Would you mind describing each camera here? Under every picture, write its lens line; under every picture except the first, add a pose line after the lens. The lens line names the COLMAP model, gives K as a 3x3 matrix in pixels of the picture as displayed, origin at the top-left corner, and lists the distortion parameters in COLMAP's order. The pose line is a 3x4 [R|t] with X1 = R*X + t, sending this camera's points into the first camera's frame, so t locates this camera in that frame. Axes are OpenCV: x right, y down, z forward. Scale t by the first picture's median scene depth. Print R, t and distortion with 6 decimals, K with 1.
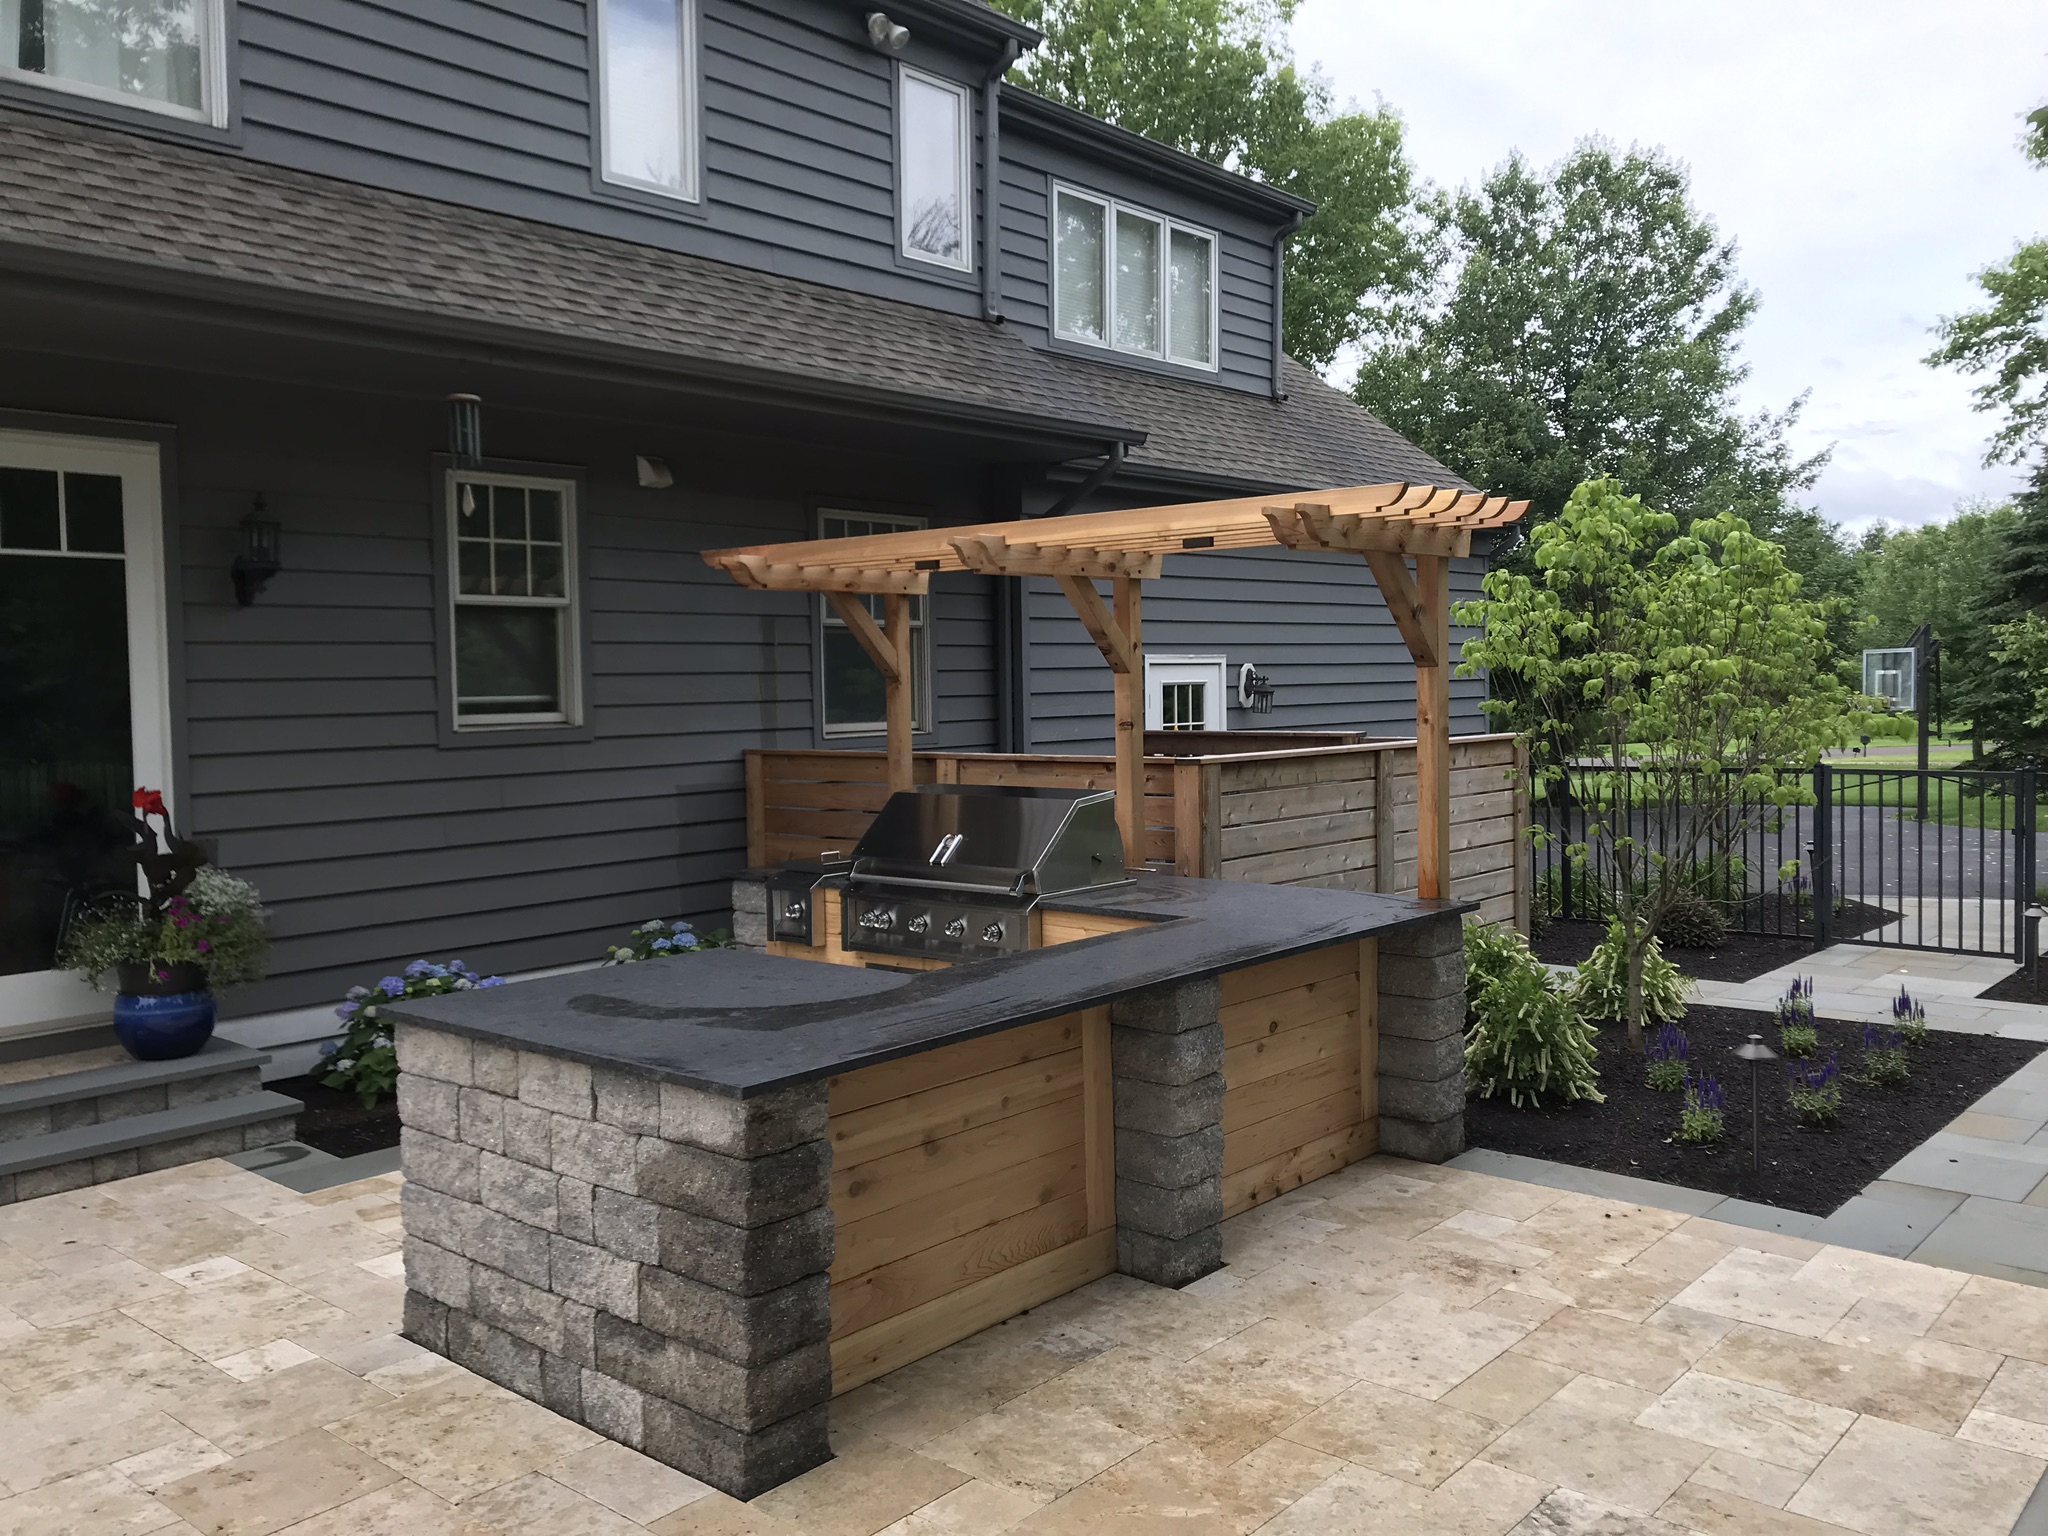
lens RADIAL K [[1680.1, 0, 1020.8], [0, 1680.1, 731.8], [0, 0, 1]] dist [0.054907, -0.092602]
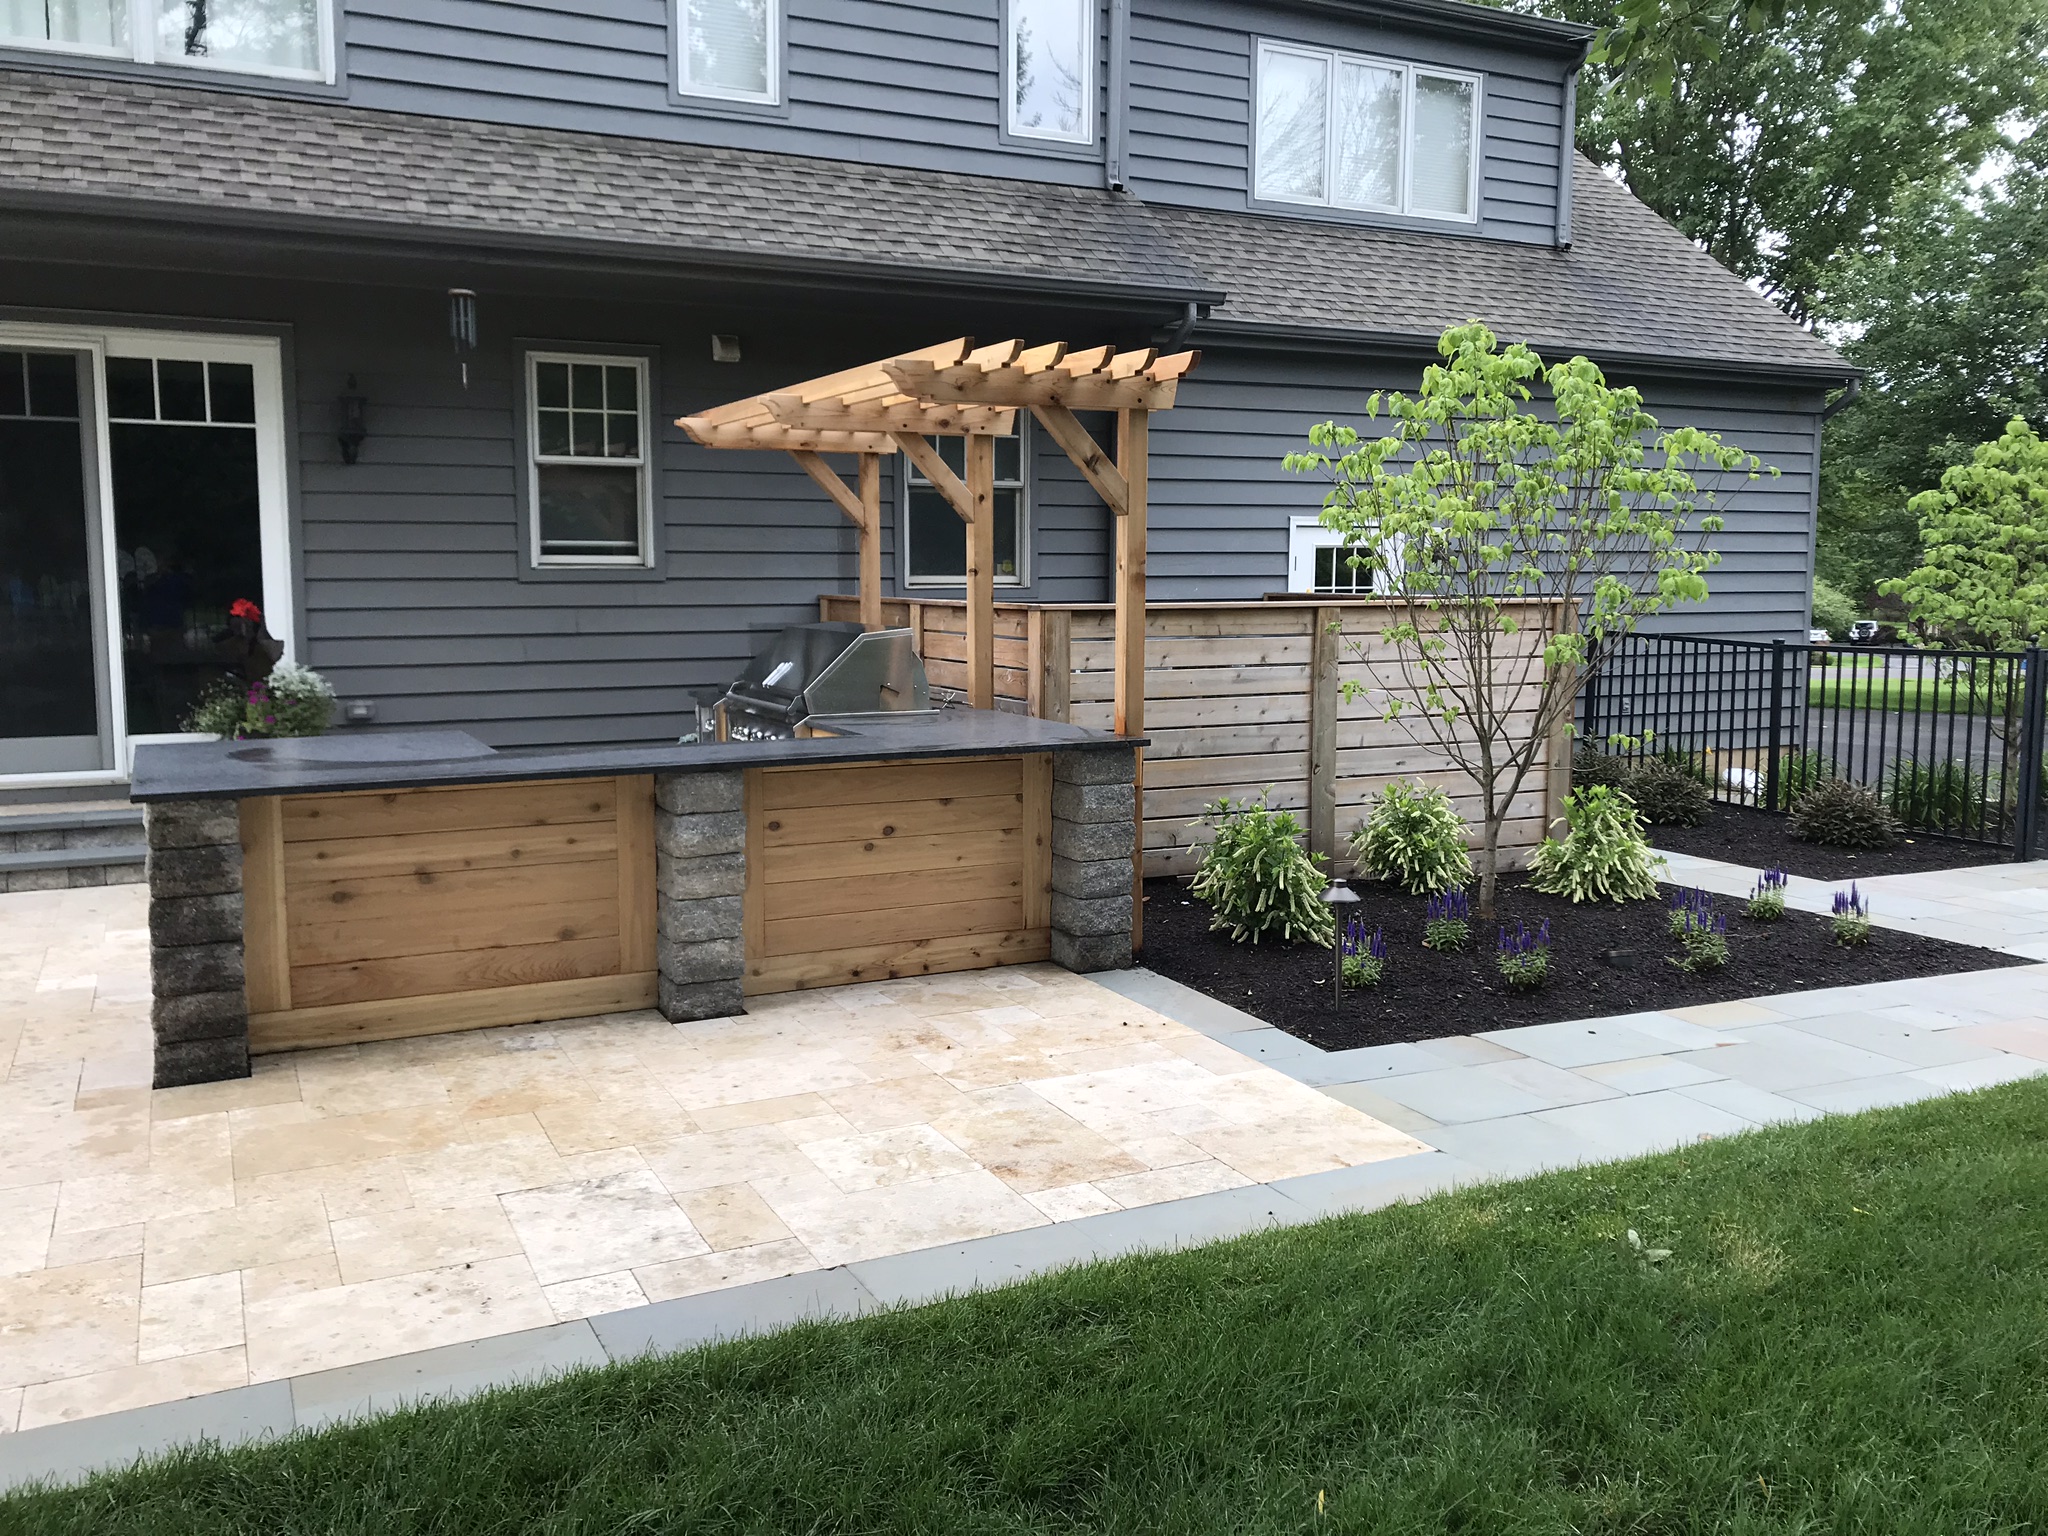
lens RADIAL K [[1680.1, 0, 1020.8], [0, 1680.1, 731.8], [0, 0, 1]] dist [0.054907, -0.092602]
pose [[0.923158, 0.055721, -0.380361, 0.524336], [-0.028349, 0.996613, 0.077195, 0.015152], [0.383374, -0.060481, 0.921611, -0.001565]]
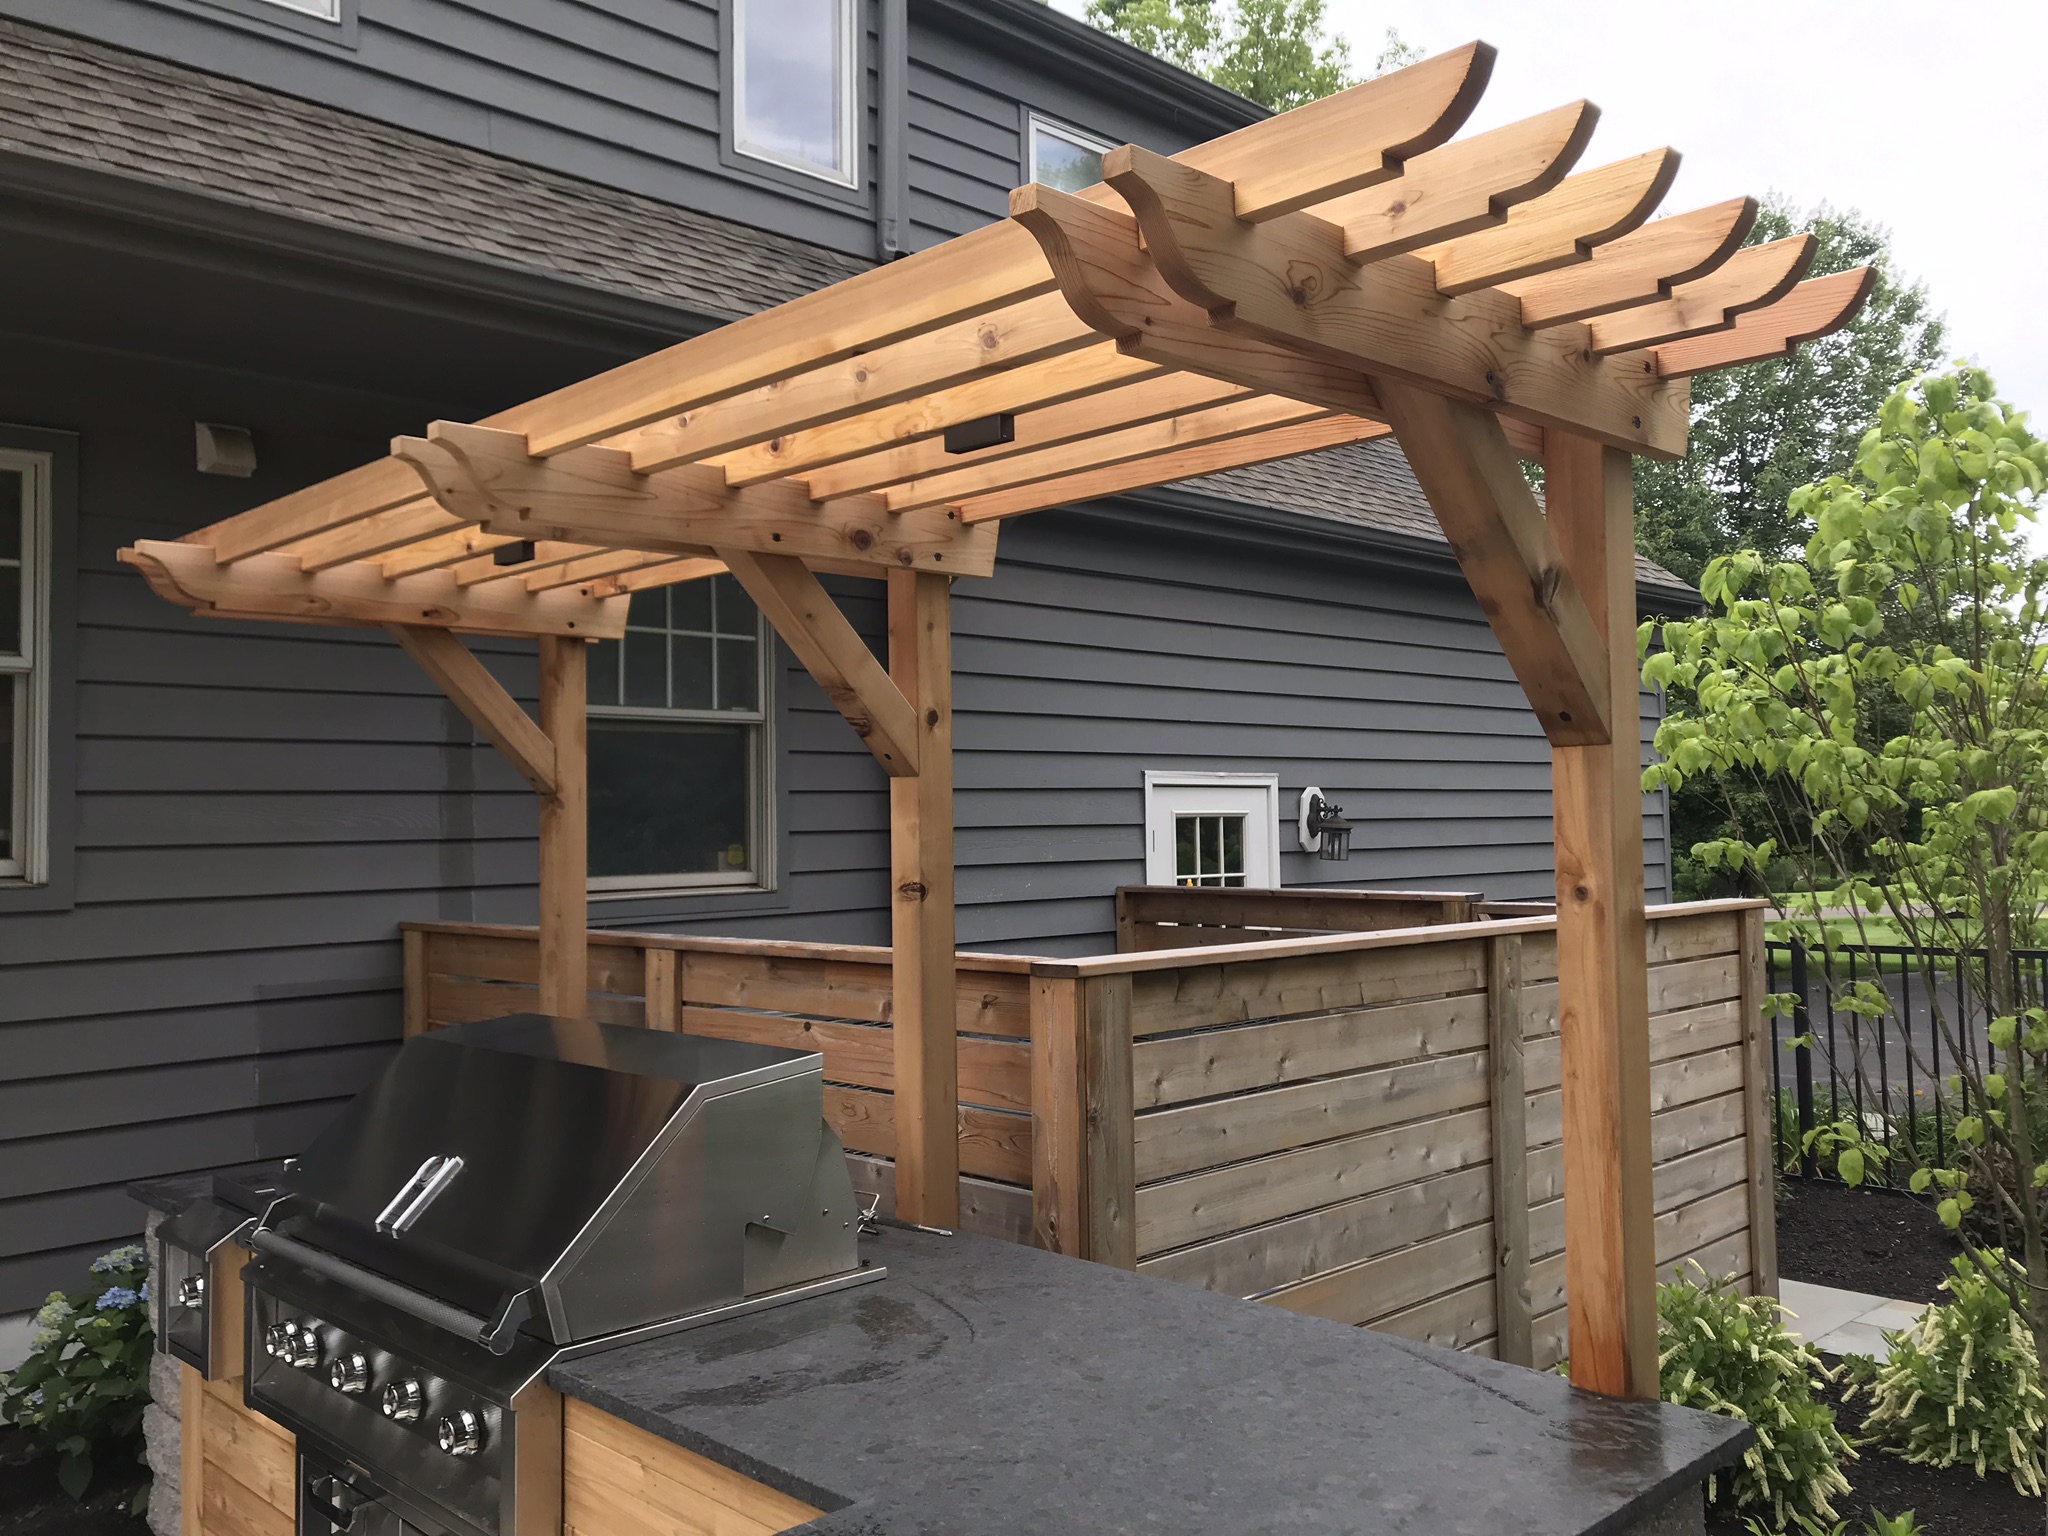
lens RADIAL K [[1680.1, 0, 1020.8], [0, 1680.1, 731.8], [0, 0, 1]] dist [0.054907, -0.092602]
pose [[0.996433, -0.003285, -0.084321, 0.134125], [-0.003833, 0.996449, -0.084108, -0.009101], [0.084298, 0.084131, 0.992883, 0.555862]]
